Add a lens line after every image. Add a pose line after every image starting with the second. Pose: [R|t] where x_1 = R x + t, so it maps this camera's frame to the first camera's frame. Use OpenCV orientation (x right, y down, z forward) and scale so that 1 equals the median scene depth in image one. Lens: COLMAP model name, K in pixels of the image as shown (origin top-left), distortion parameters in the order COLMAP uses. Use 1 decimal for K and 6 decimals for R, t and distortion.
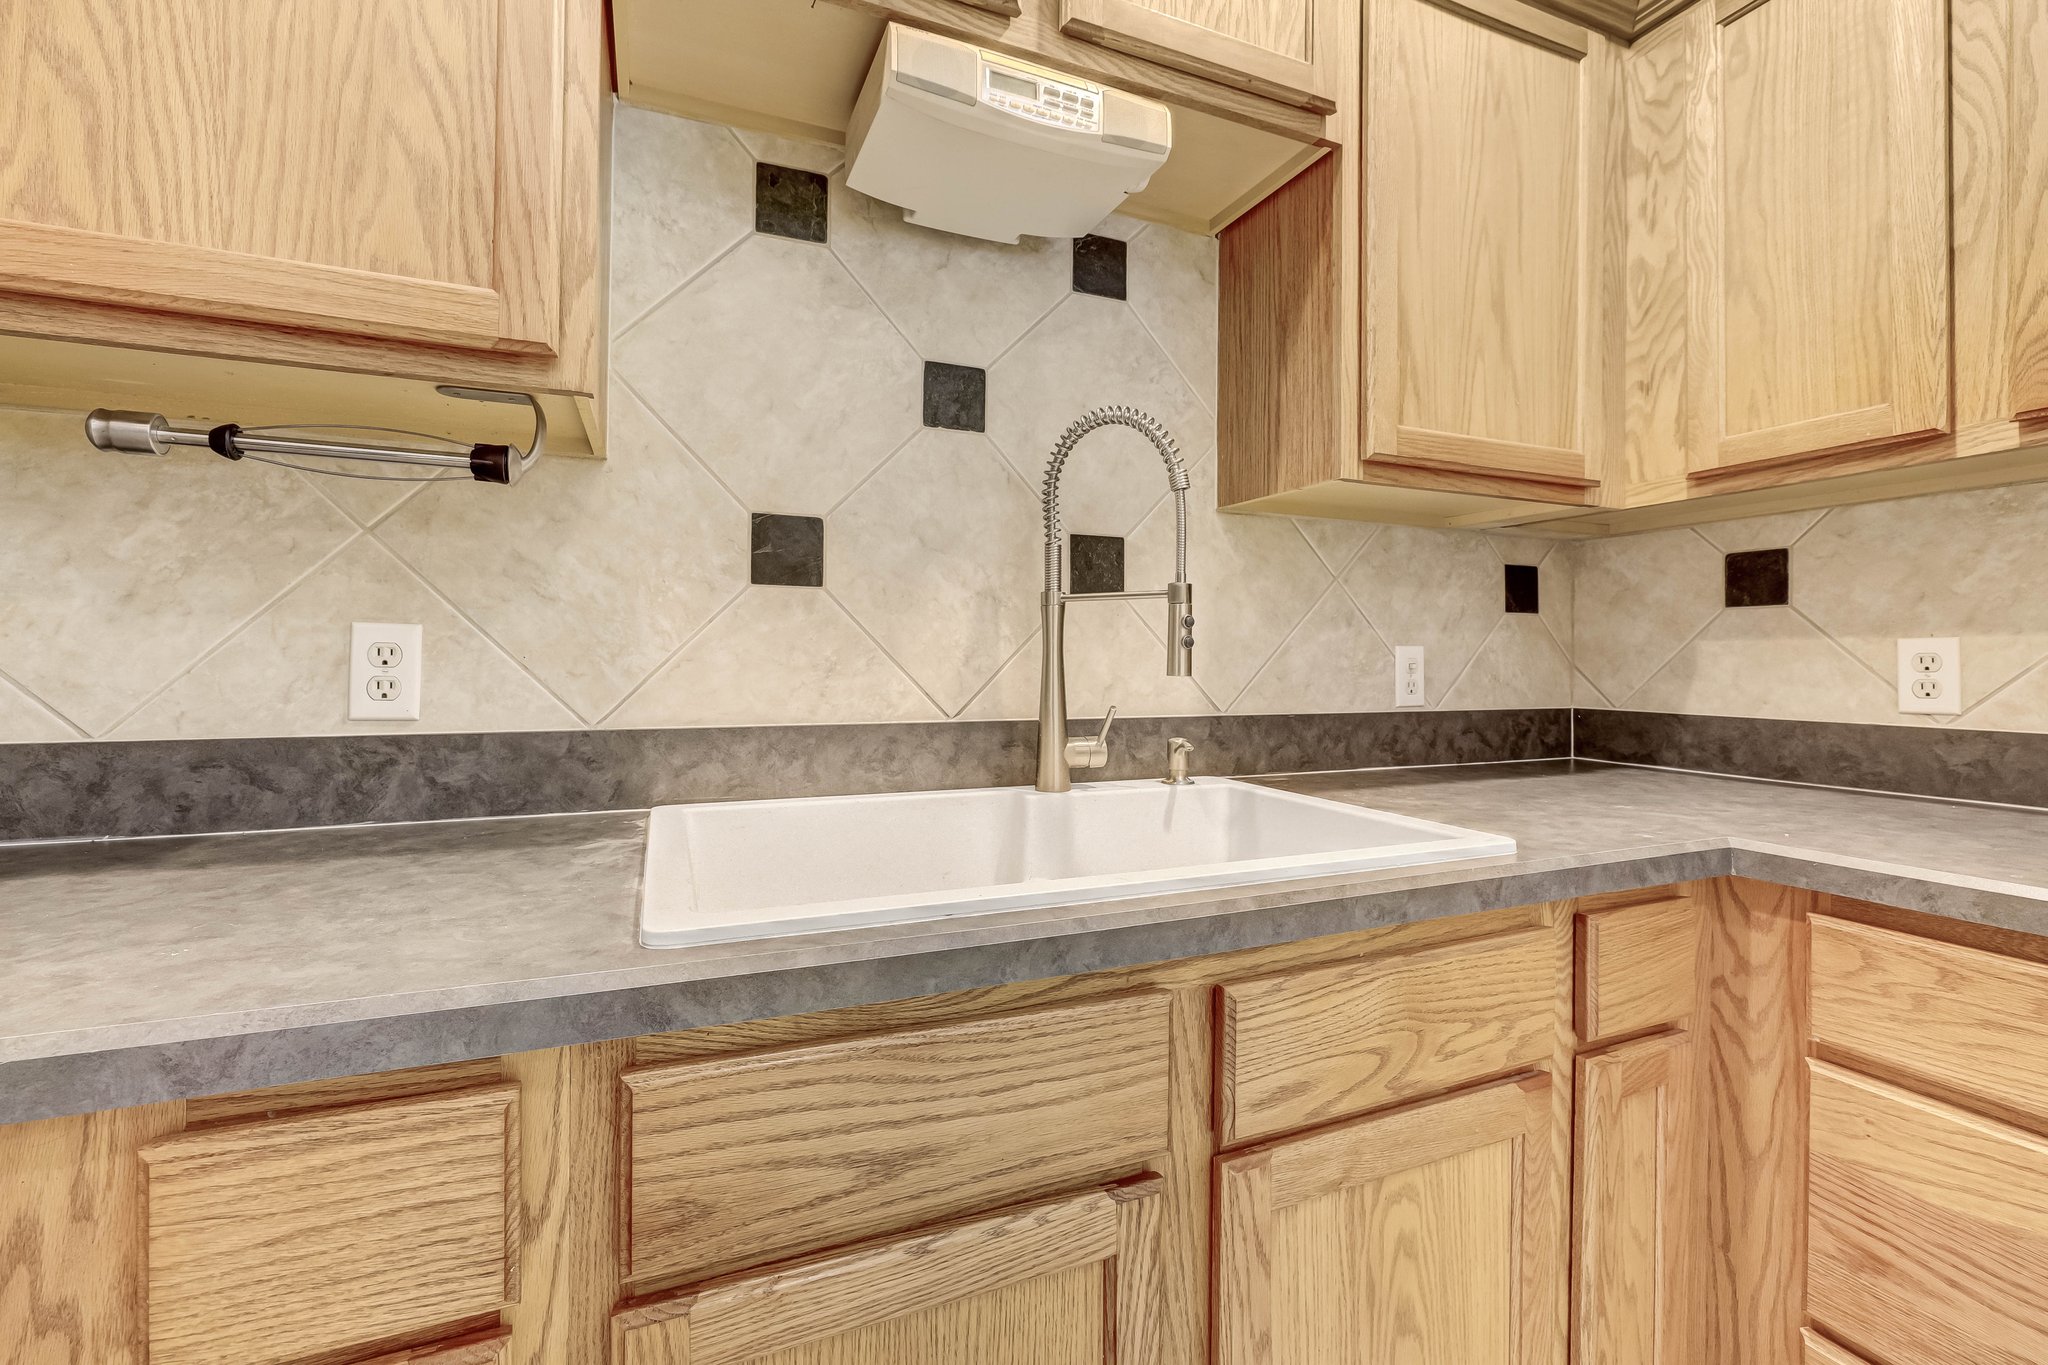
lens RADIAL K [[862.0, 0, 1009.2], [0, 862.0, 654.1], [0, 0, 1]] dist [-0.019219, 0.006867]
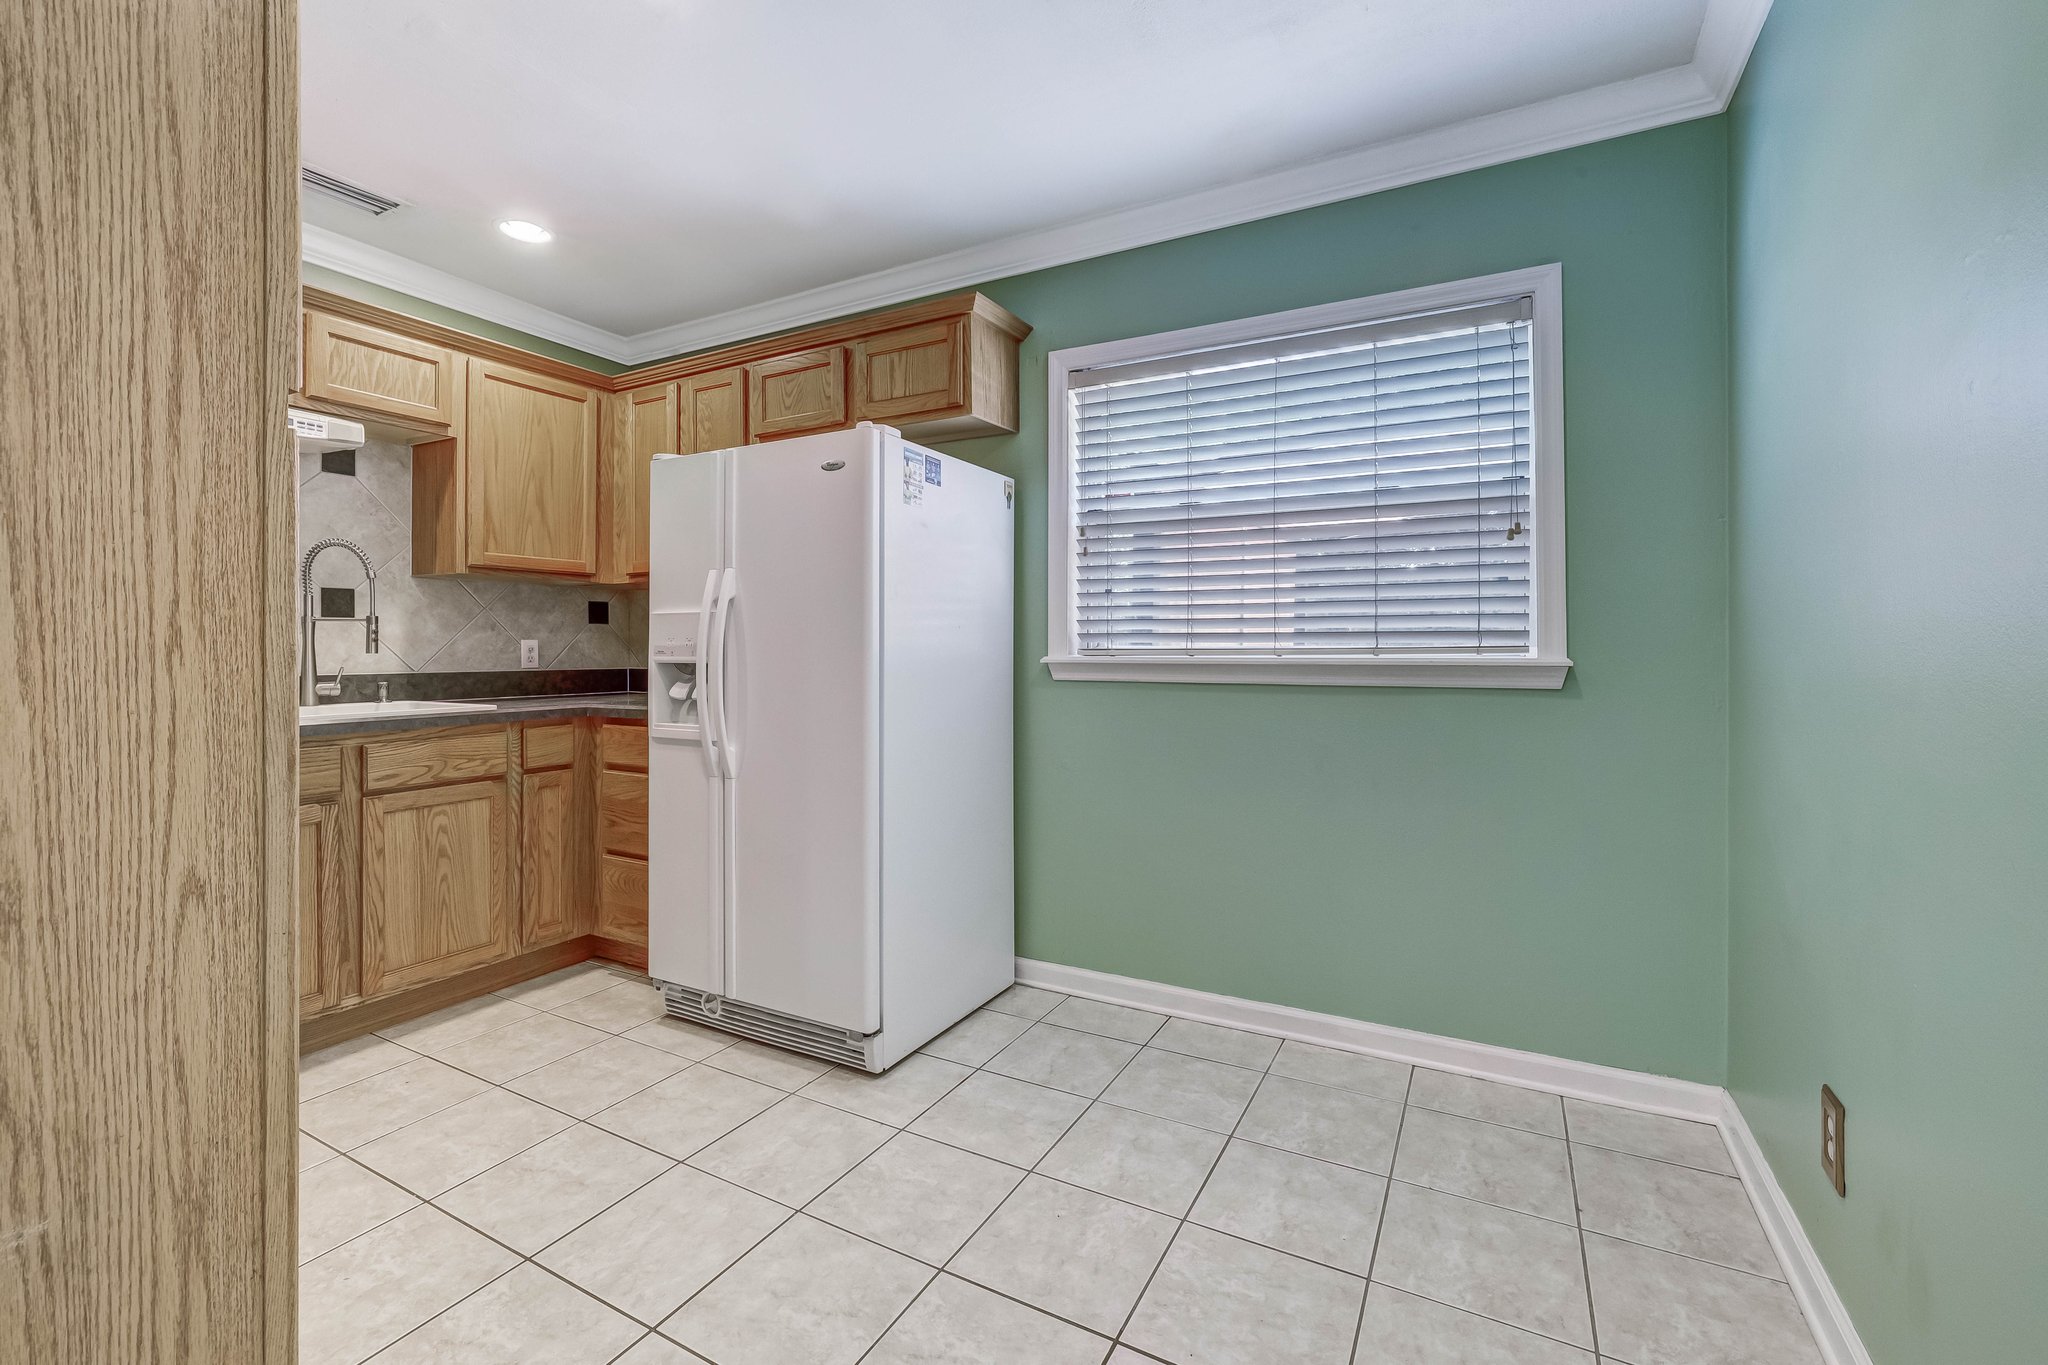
lens RADIAL K [[875.9, 0, 1028.8], [0, 875.9, 654.4], [0, 0, 1]] dist [-0.020466, 0.007407]
pose [[0.770643, -0.009203, 0.637201, 0.059533], [-0.001753, 0.999861, 0.016561, -0.015434], [-0.637265, -0.013880, 0.770520, -1.990137]]
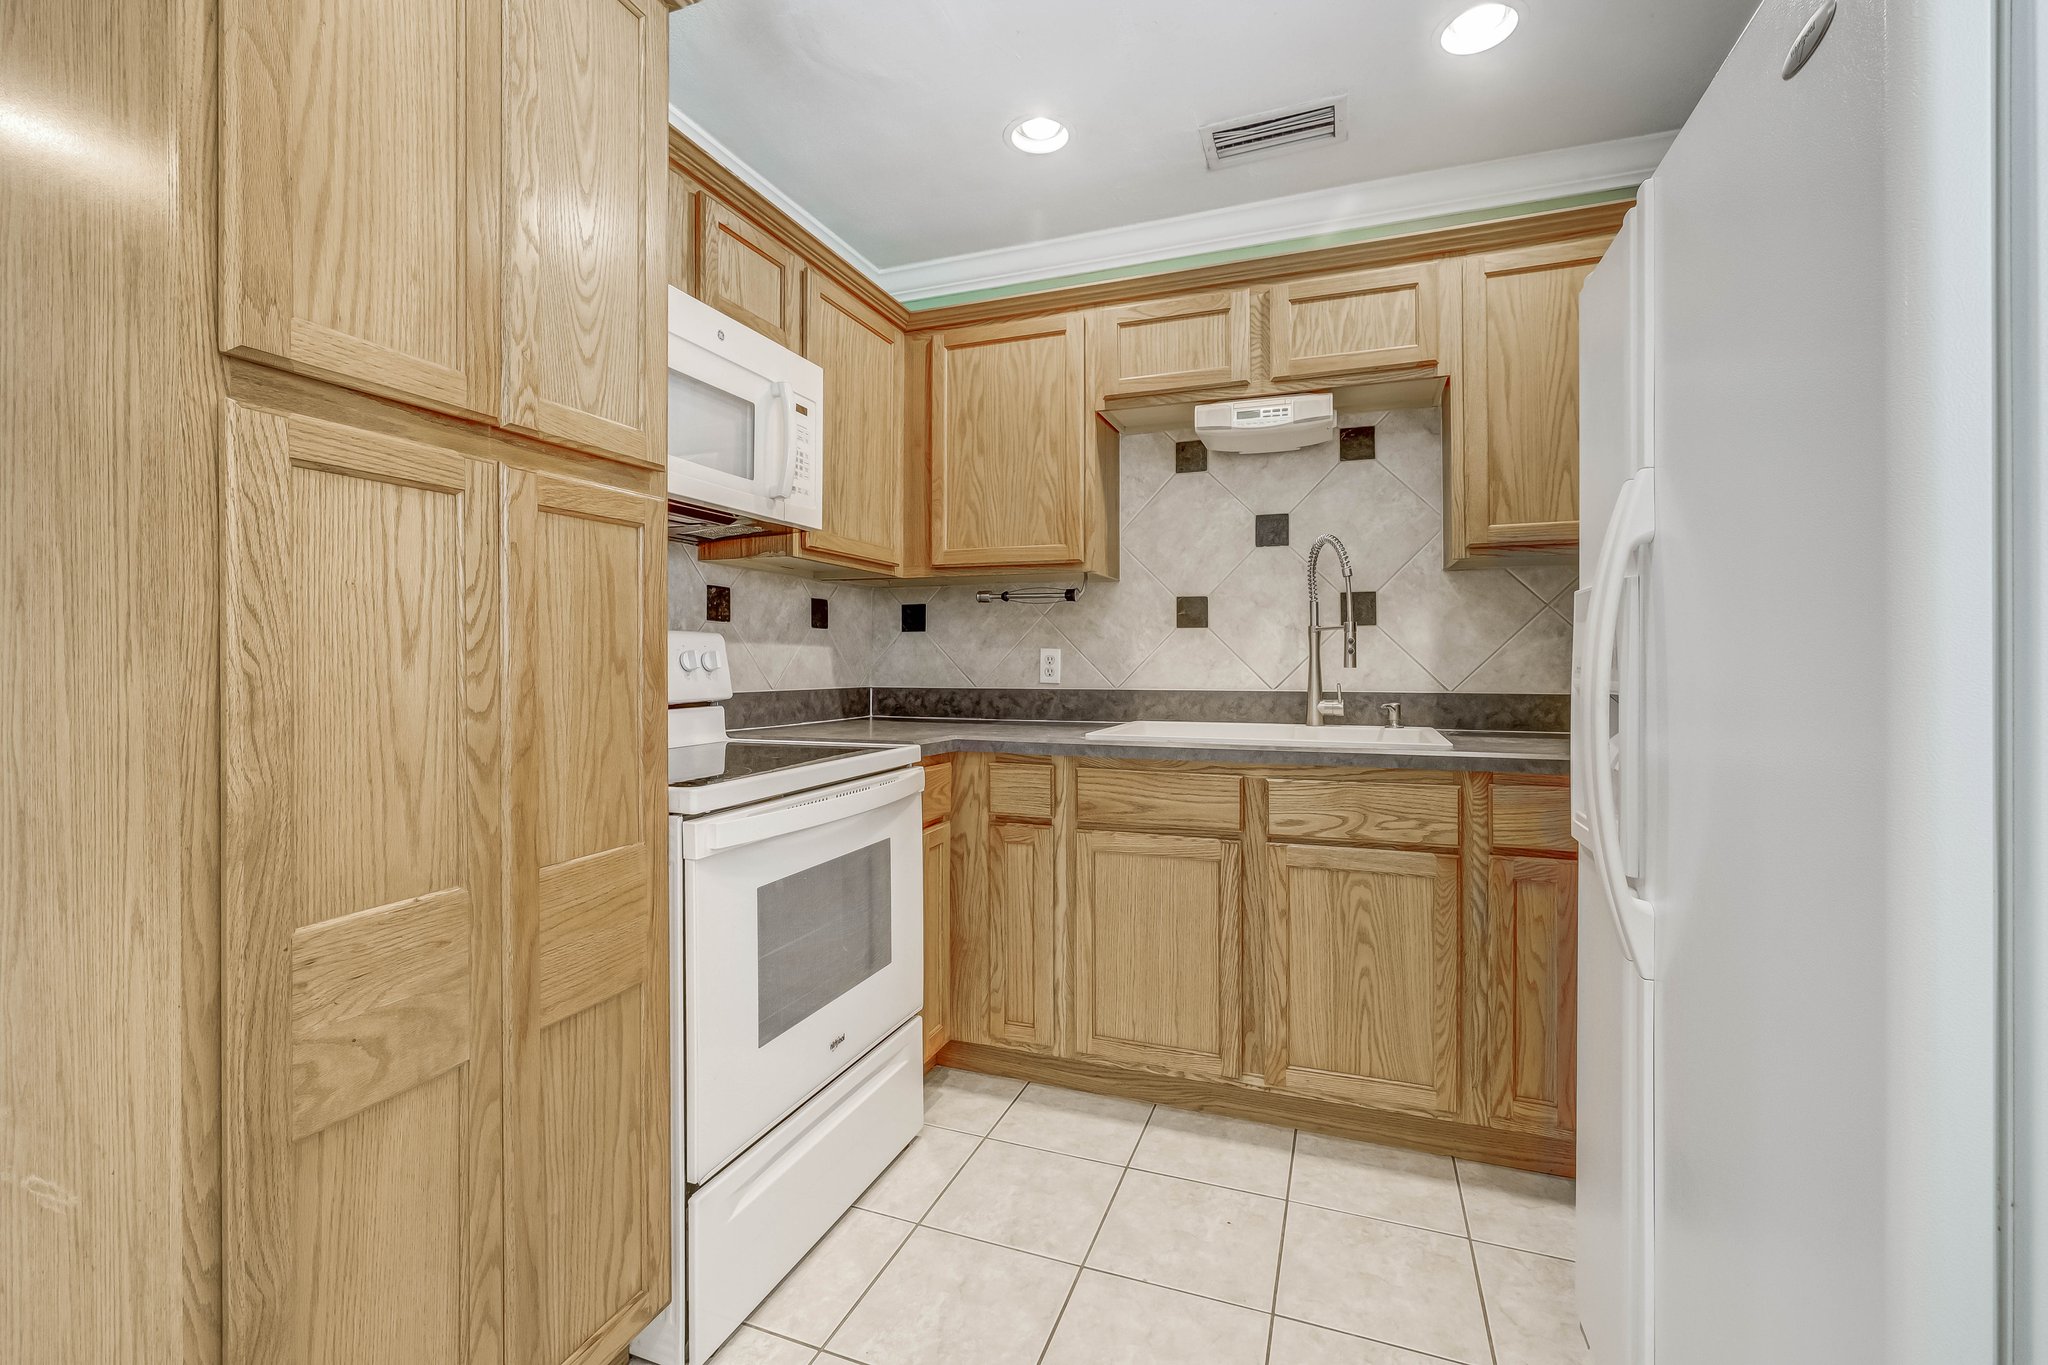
lens RADIAL K [[875.9, 0, 1028.8], [0, 875.9, 654.4], [0, 0, 1]] dist [-0.020466, 0.007407]
pose [[0.734146, -0.010692, -0.678908, 0.981366], [0.010011, 0.999938, -0.004923, -0.003228], [0.678918, -0.003182, 0.734207, -0.968152]]
